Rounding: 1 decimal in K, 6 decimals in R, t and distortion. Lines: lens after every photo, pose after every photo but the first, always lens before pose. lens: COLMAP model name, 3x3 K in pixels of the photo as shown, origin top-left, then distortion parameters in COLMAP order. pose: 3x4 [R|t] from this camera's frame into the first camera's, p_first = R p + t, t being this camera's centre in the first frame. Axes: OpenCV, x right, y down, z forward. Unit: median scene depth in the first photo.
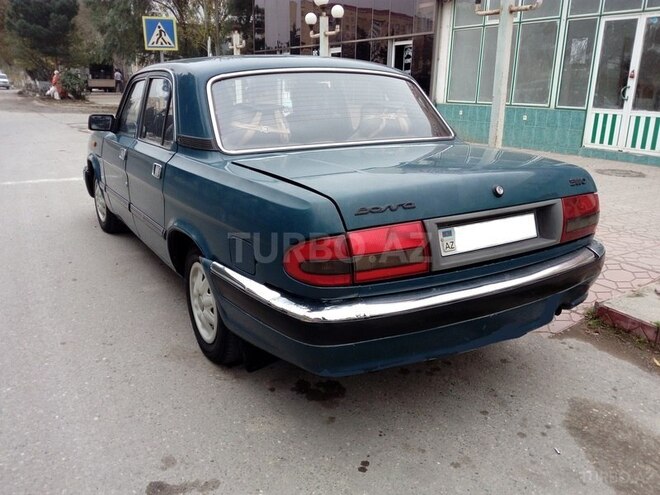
lens RADIAL K [[542.7, 0, 335.8], [0, 542.7, 248.0], [0, 0, 1]] dist [0.046396, -0.071669]
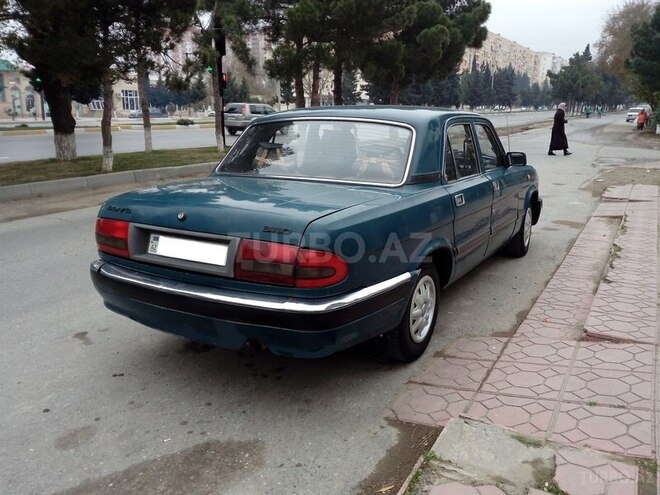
lens RADIAL K [[538.8, 0, 335.5], [0, 538.8, 246.3], [0, 0, 1]] dist [0.086768, -0.163497]
pose [[0.476494, 0.203337, -0.855340, 1.102365], [-0.252247, 0.963603, 0.088552, -0.168097], [0.842214, 0.173563, 0.510442, 0.463888]]
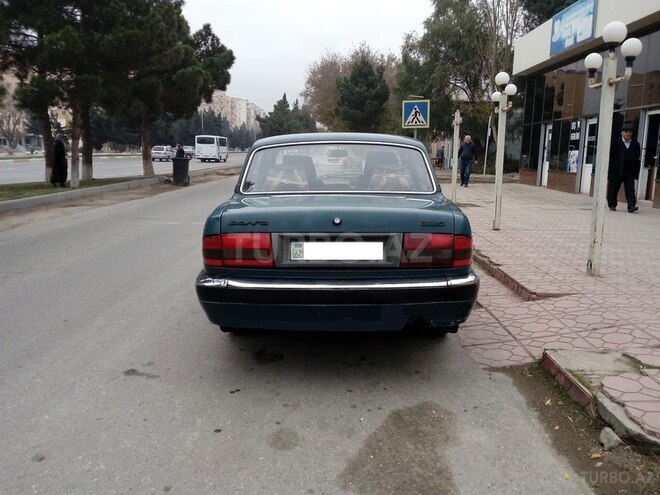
lens RADIAL K [[538.8, 0, 335.5], [0, 538.8, 246.3], [0, 0, 1]] dist [0.086768, -0.163497]
pose [[0.851616, 0.084157, -0.517367, 0.729064], [-0.149879, 0.984913, -0.086499, 0.060799], [0.502282, 0.151206, 0.851381, -0.154181]]
